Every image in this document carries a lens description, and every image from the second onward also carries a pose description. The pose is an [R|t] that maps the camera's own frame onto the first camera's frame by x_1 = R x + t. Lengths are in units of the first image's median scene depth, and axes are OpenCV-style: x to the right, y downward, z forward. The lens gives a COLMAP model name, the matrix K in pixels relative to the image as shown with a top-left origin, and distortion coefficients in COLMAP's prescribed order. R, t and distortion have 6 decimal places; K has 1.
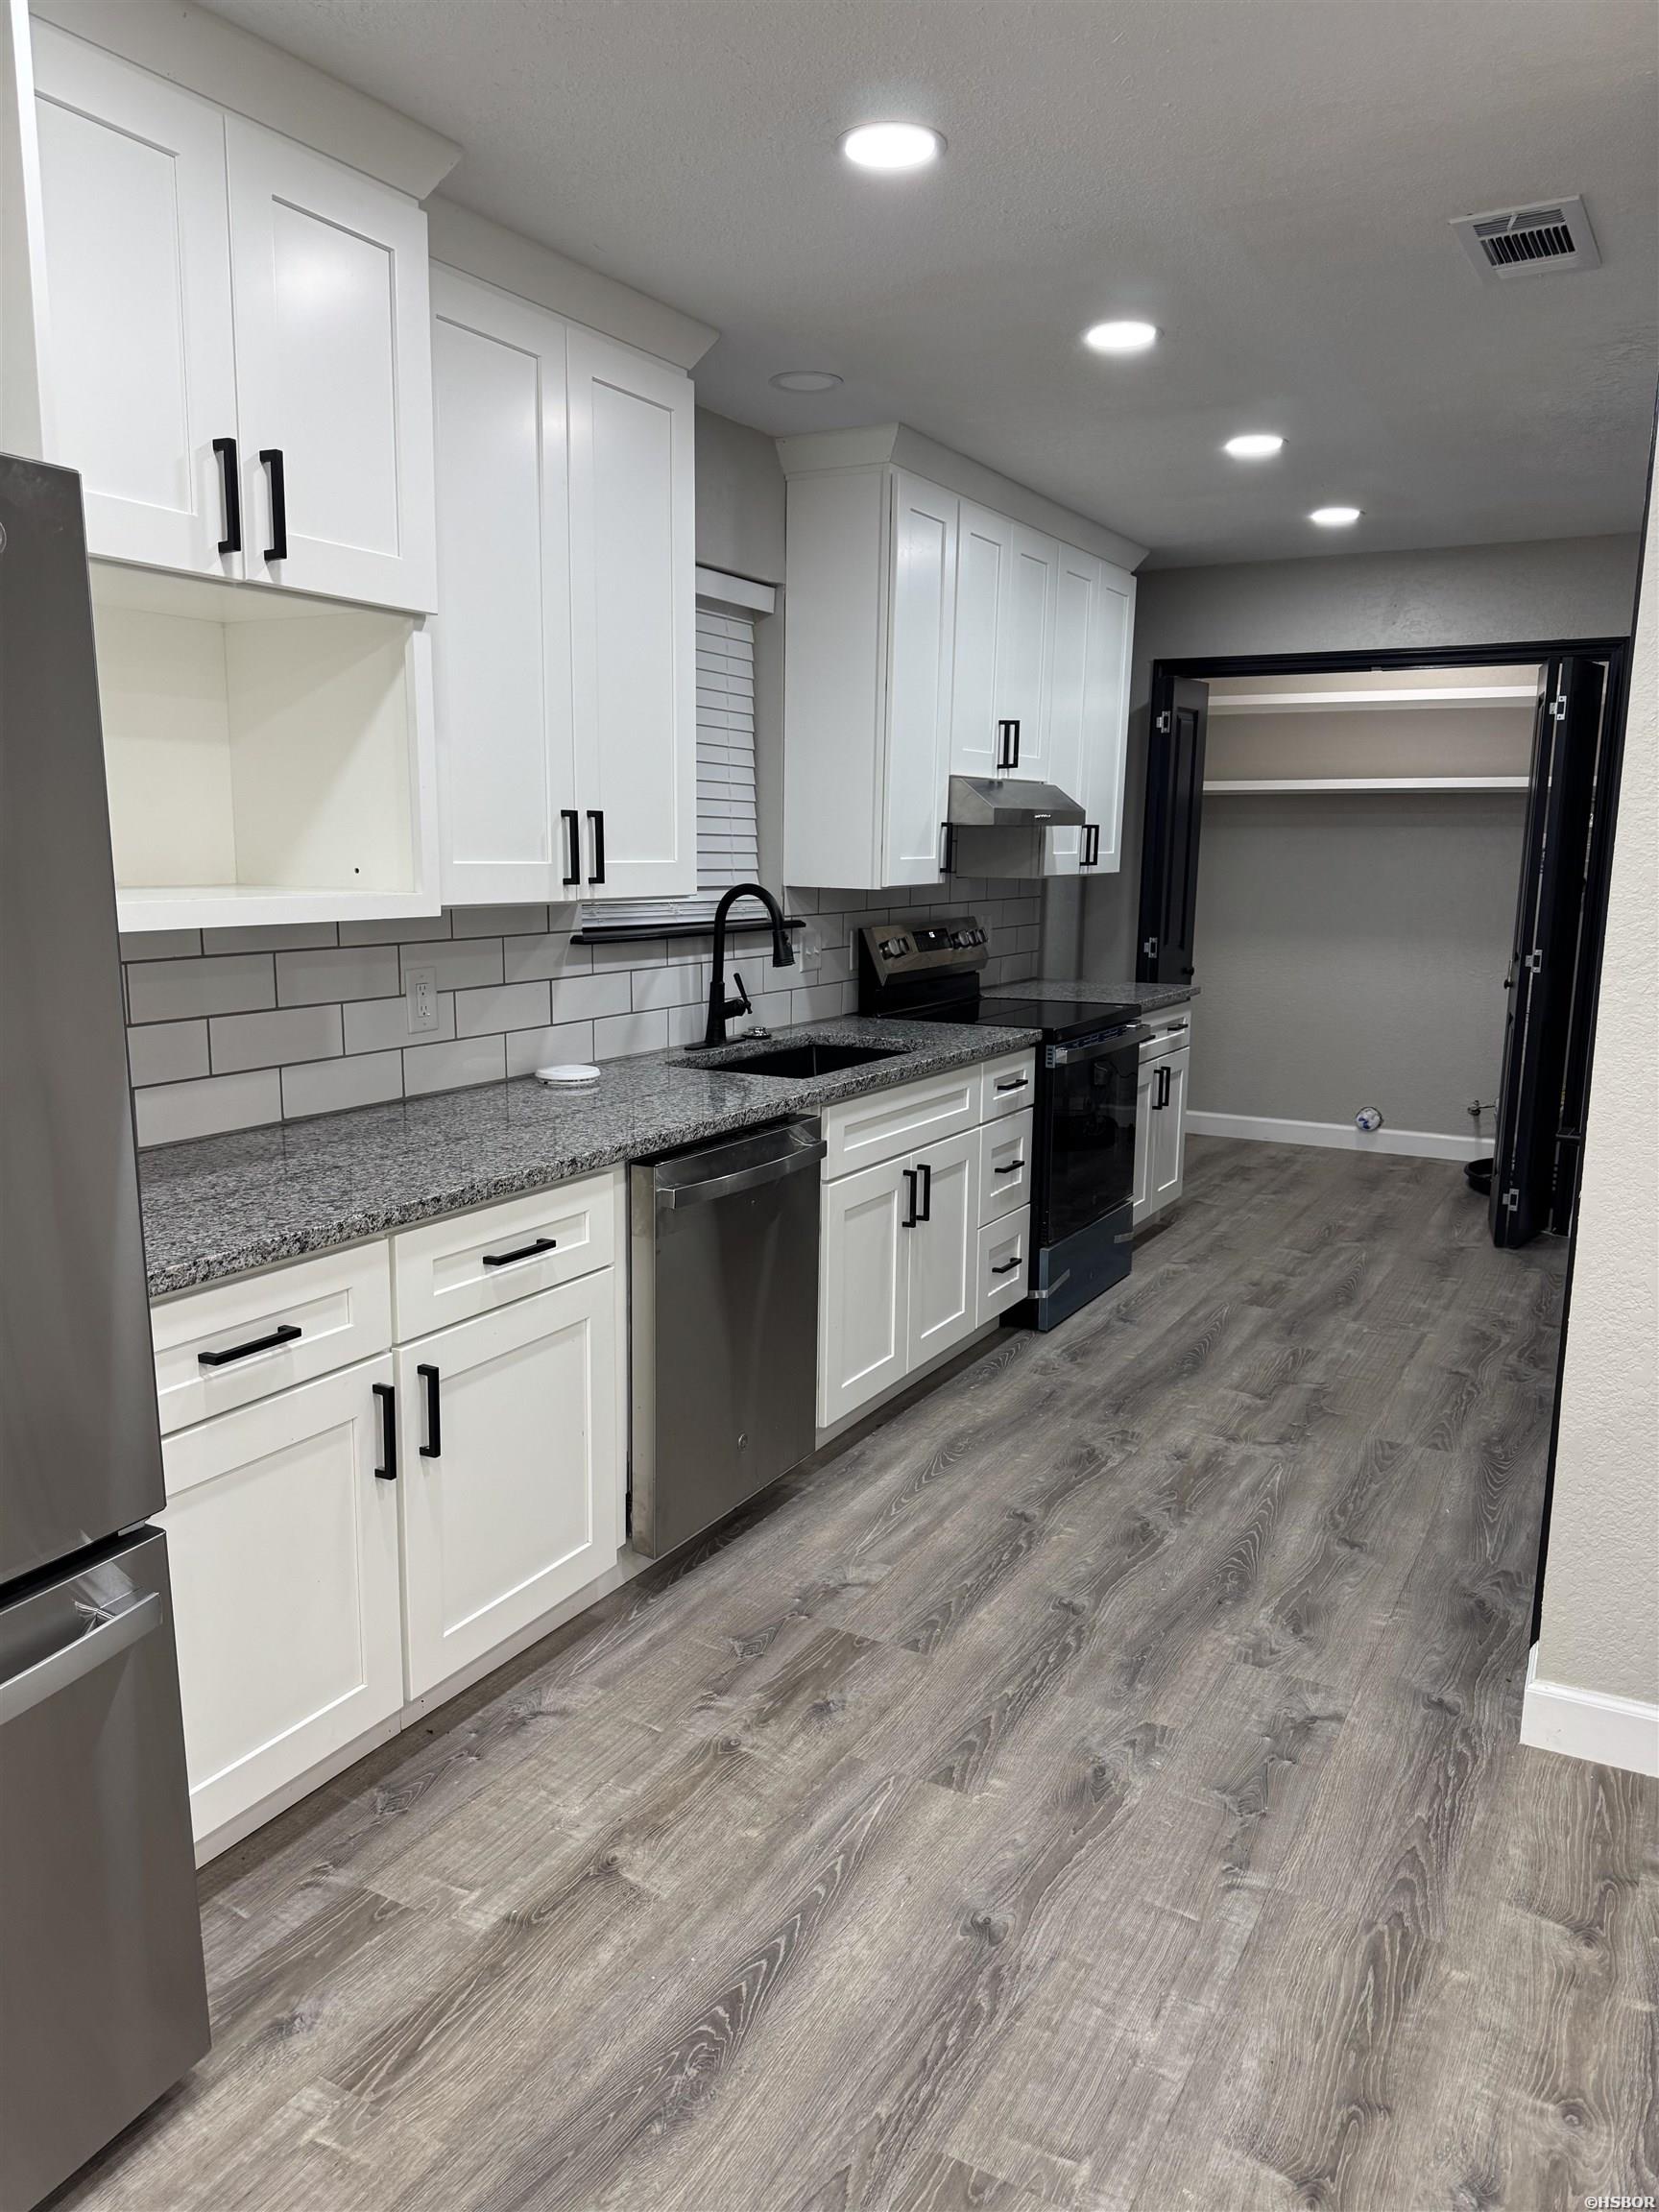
lens RADIAL K [[1561.6, 0, 789.5], [0, 1561.6, 1111.8], [0, 0, 1]] dist [0.001057, -0.010116]
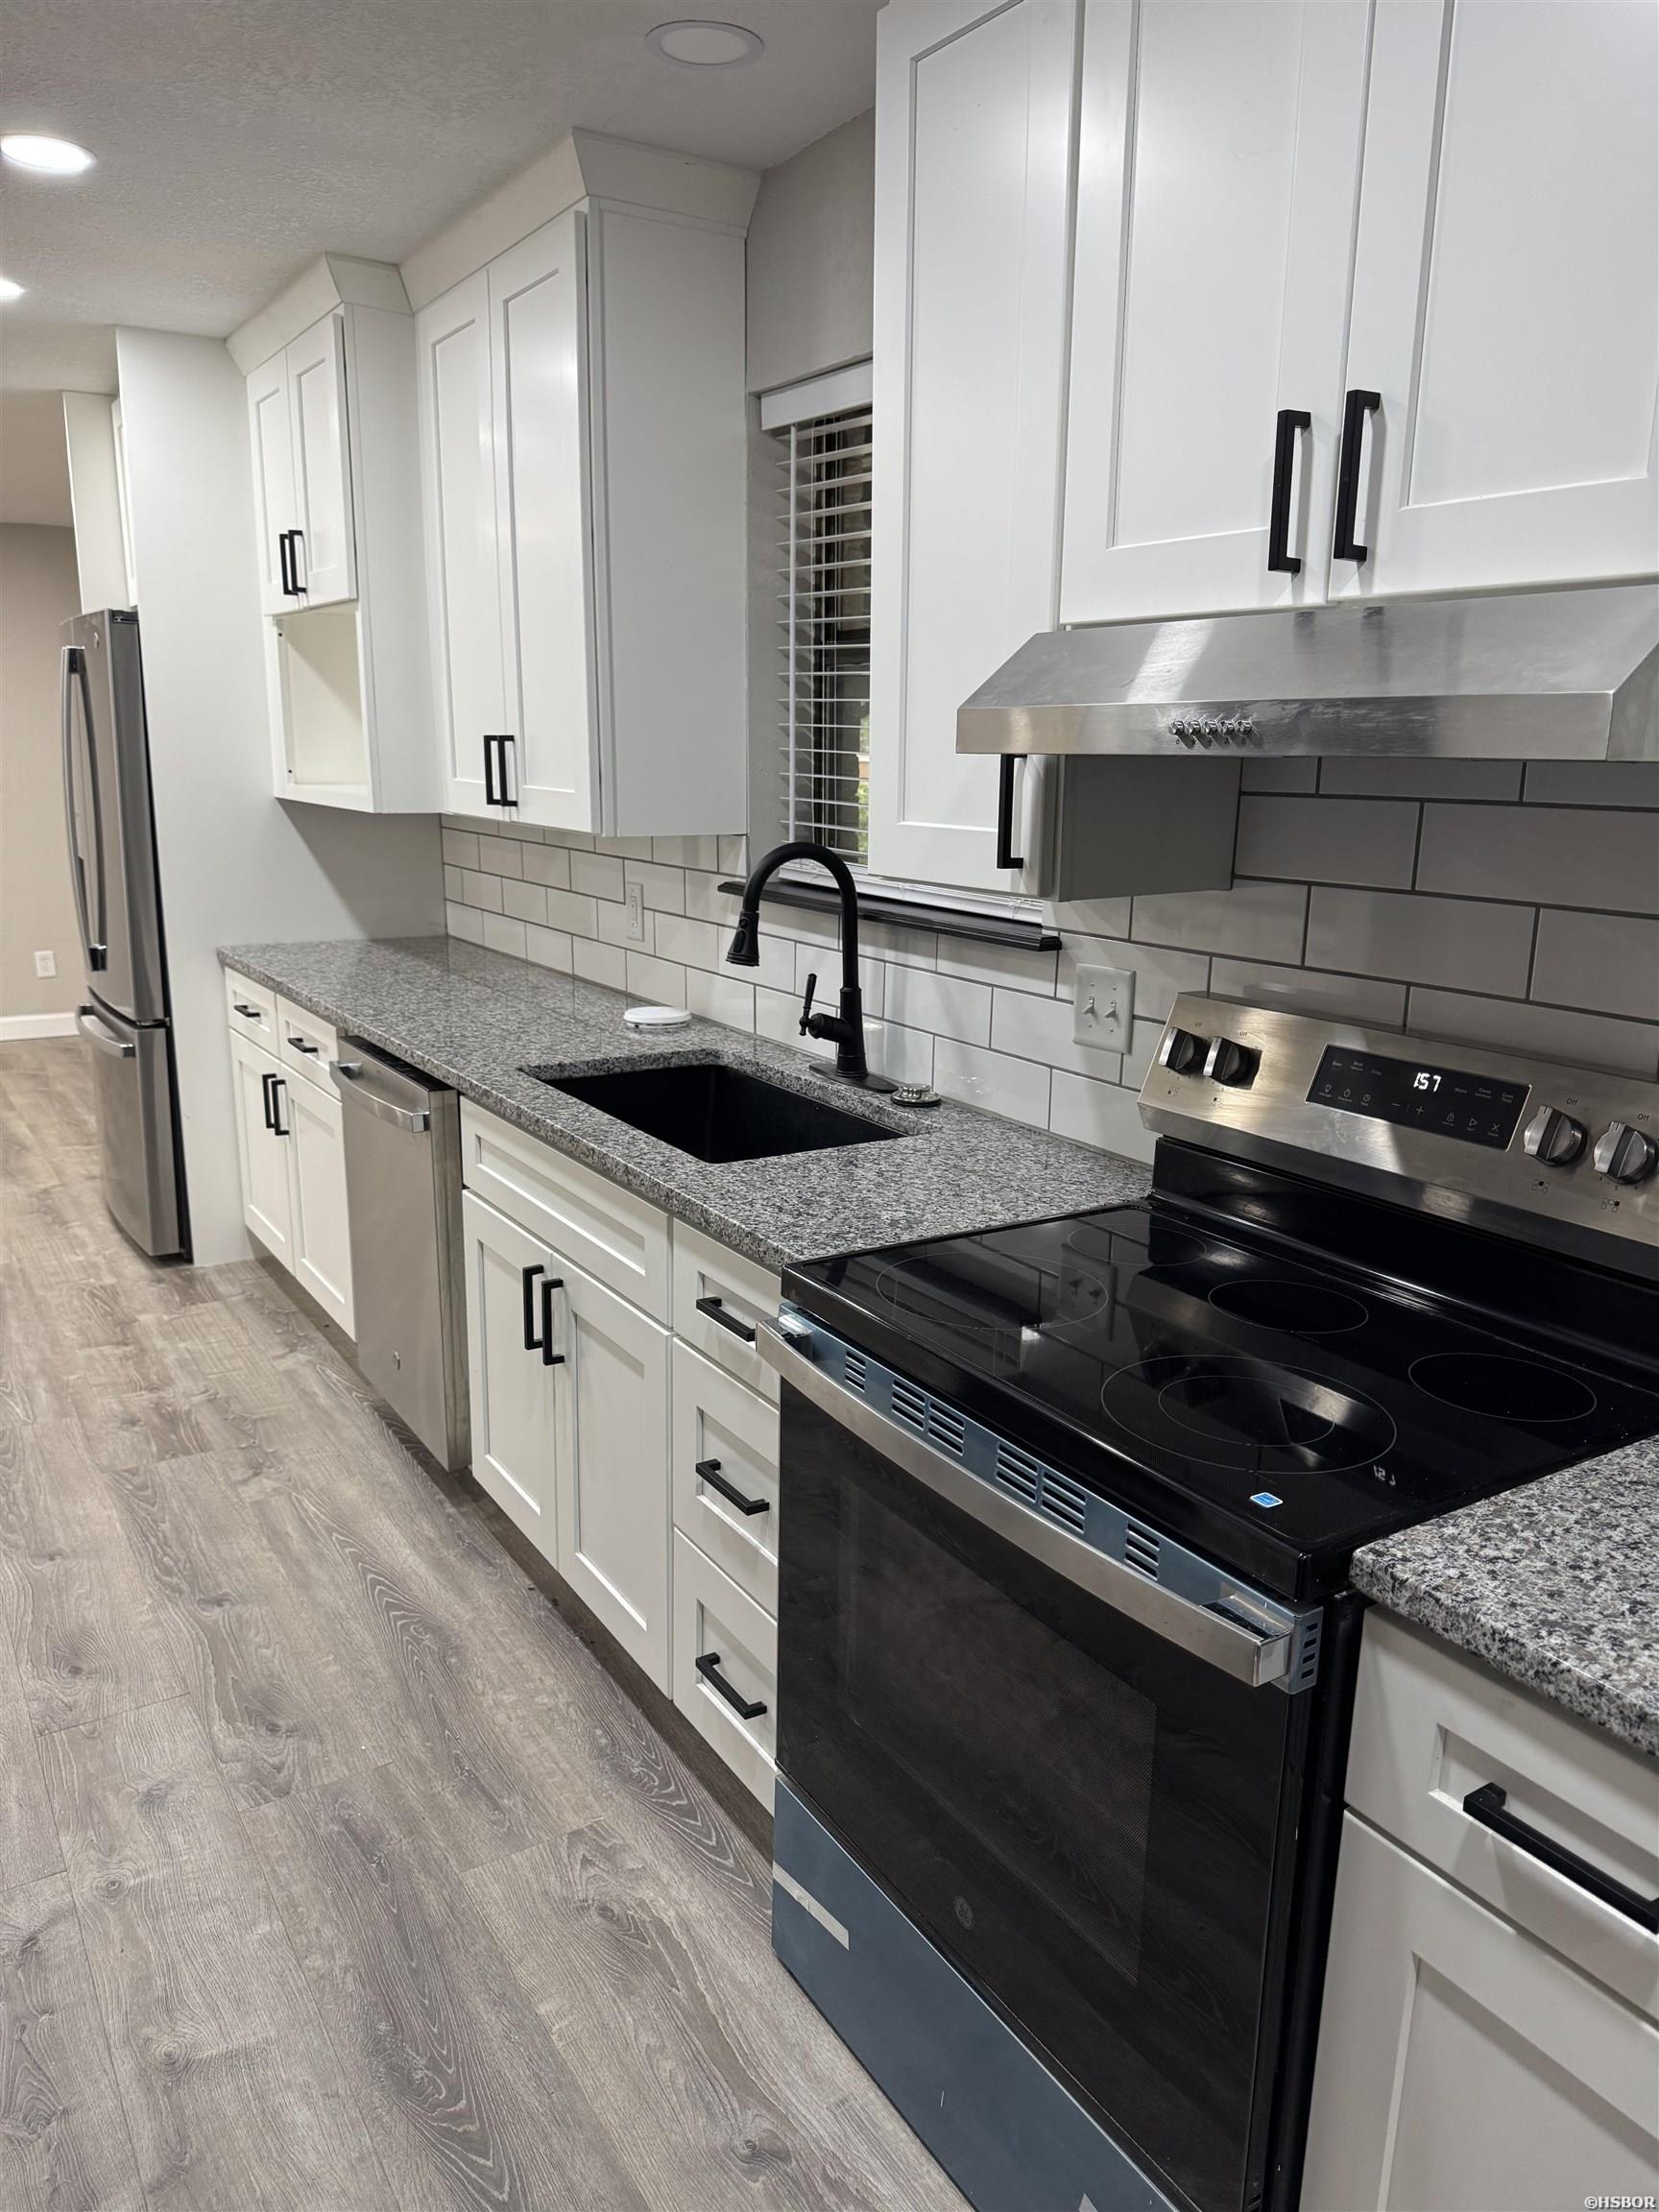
lens RADIAL K [[1561.6, 0, 789.5], [0, 1561.6, 1111.8], [0, 0, 1]] dist [0.001057, -0.010116]
pose [[-0.462386, 0.214310, -0.860390, 0.458388], [-0.157608, 0.935034, 0.317603, -0.200368], [0.872559, 0.282459, -0.398569, 1.055347]]
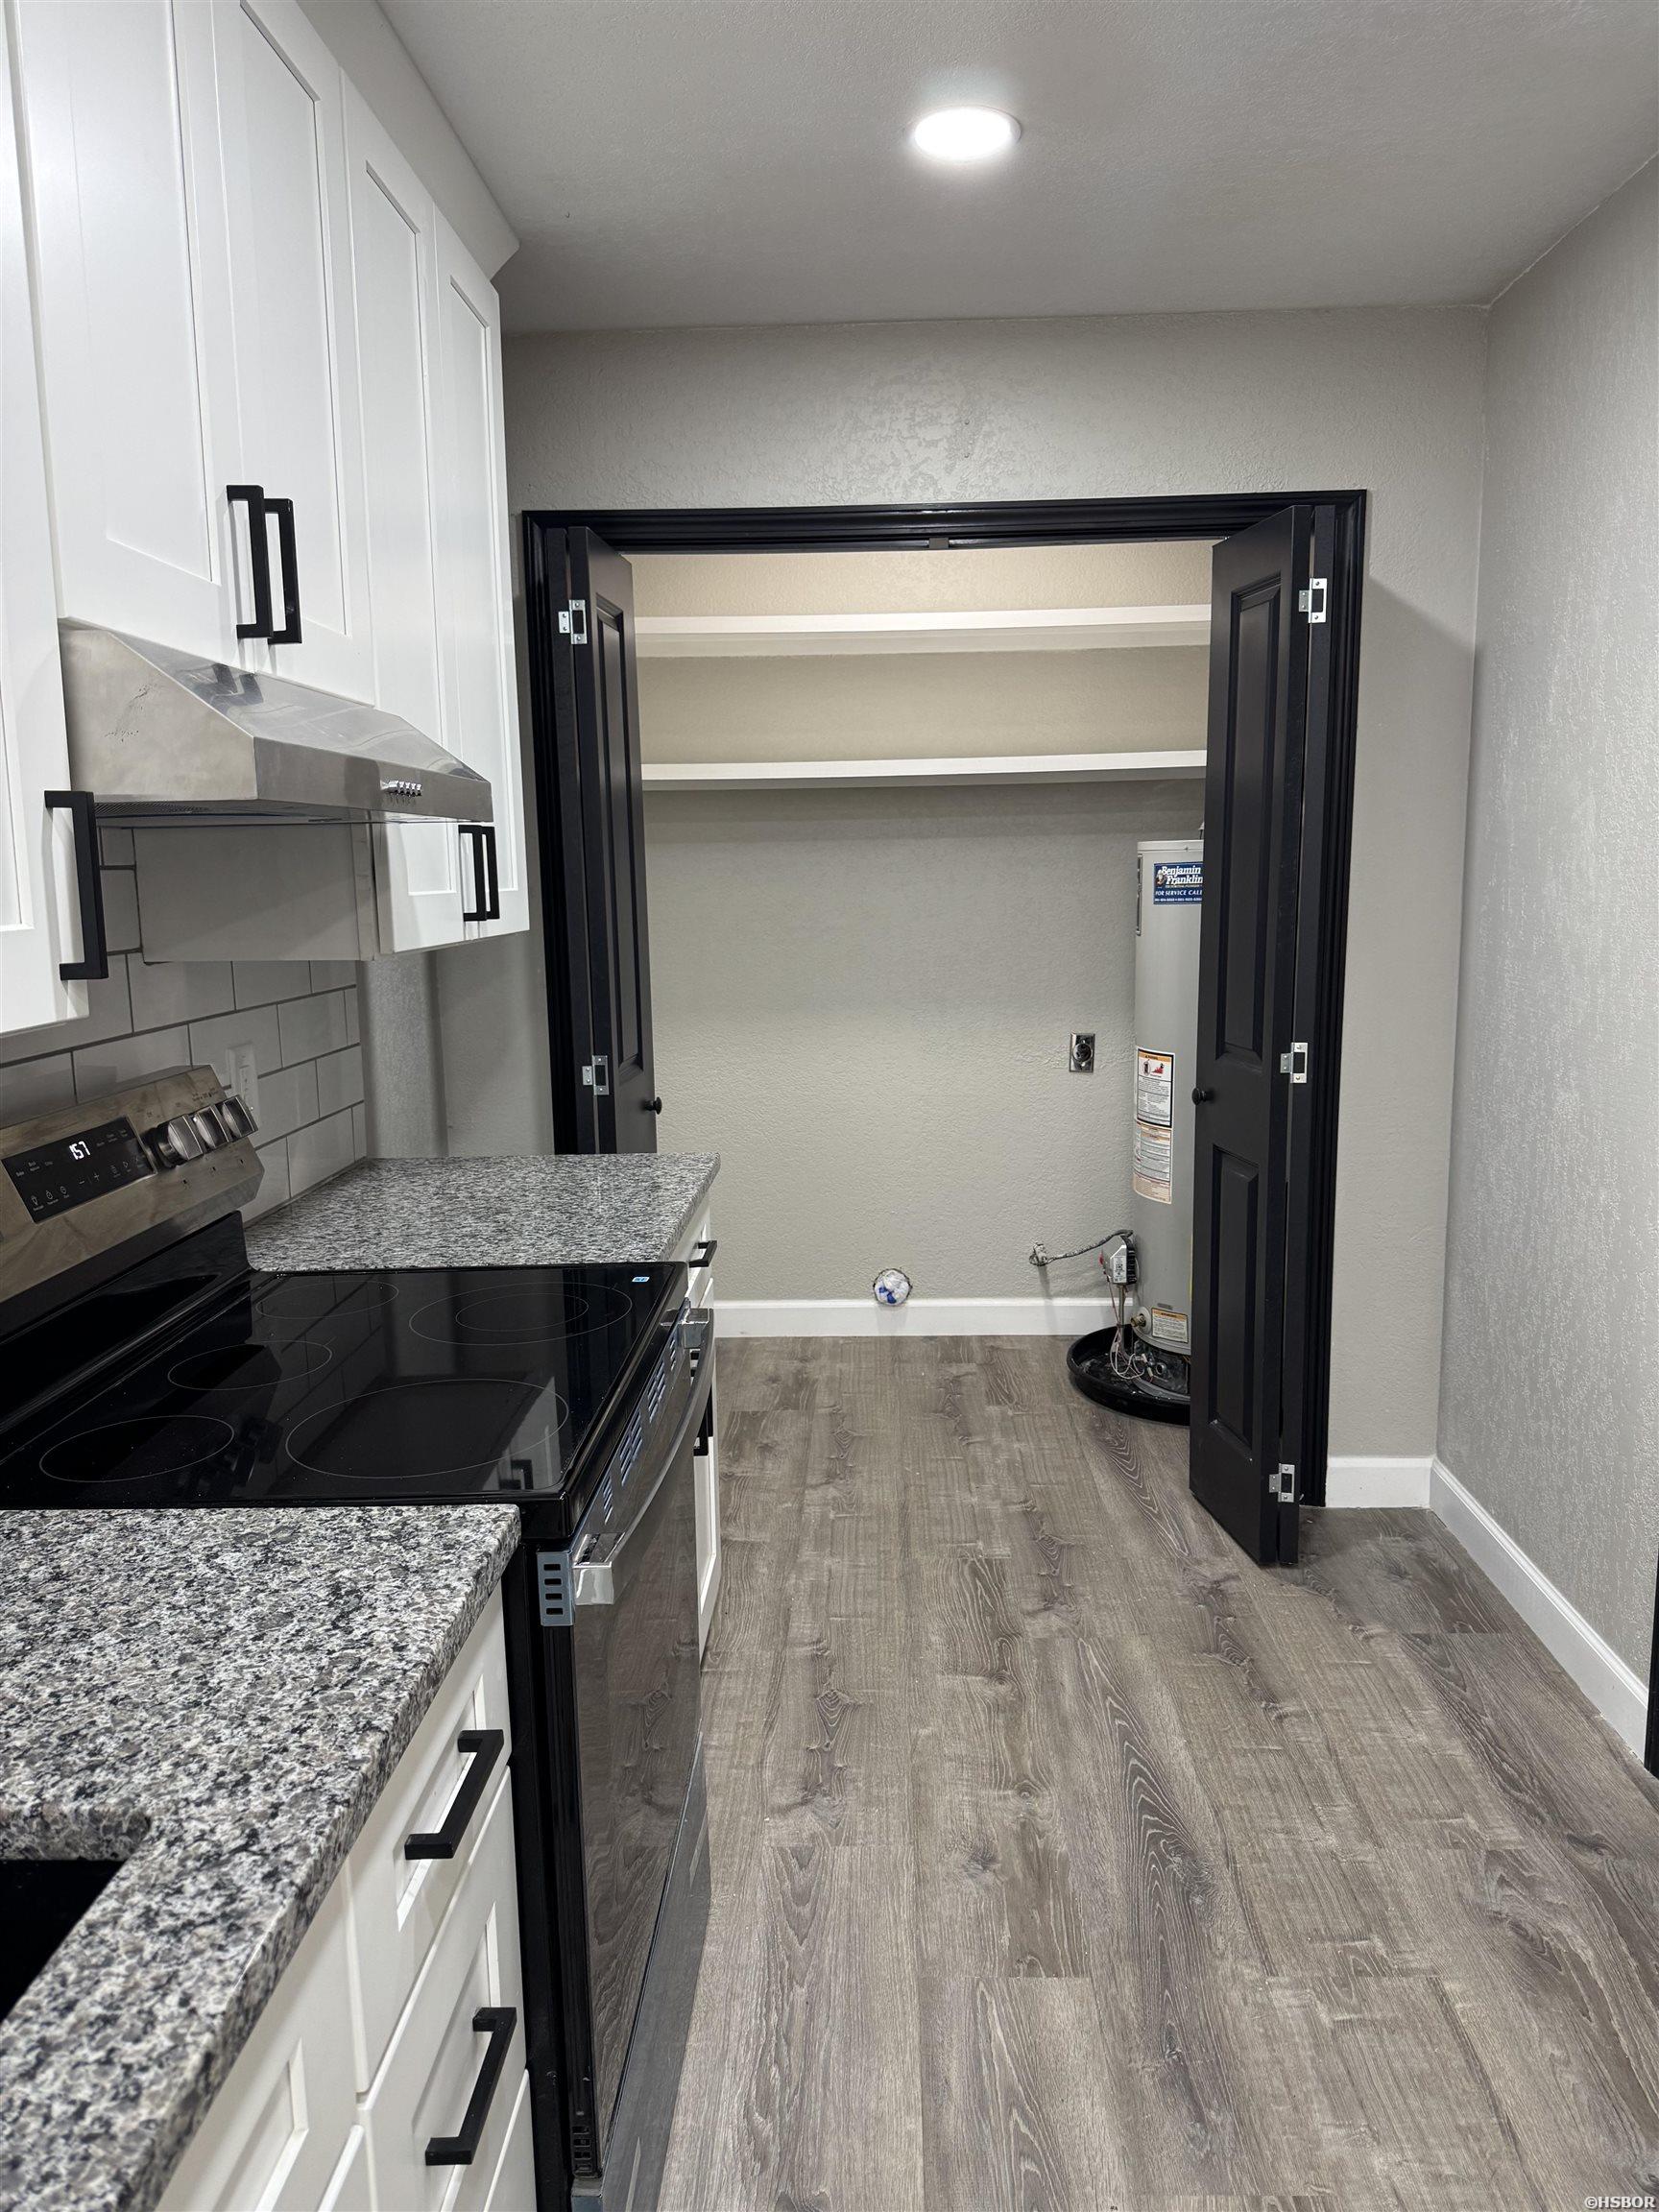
lens RADIAL K [[1547.7, 0, 829.8], [0, 1547.7, 1131.7], [0, 0, 1]] dist [0.032337, -0.070154]
pose [[0.877756, -0.099461, 0.468670, 0.080578], [0.102616, 0.994542, 0.018876, -0.113022], [-0.467989, 0.031525, 0.883172, 0.670677]]
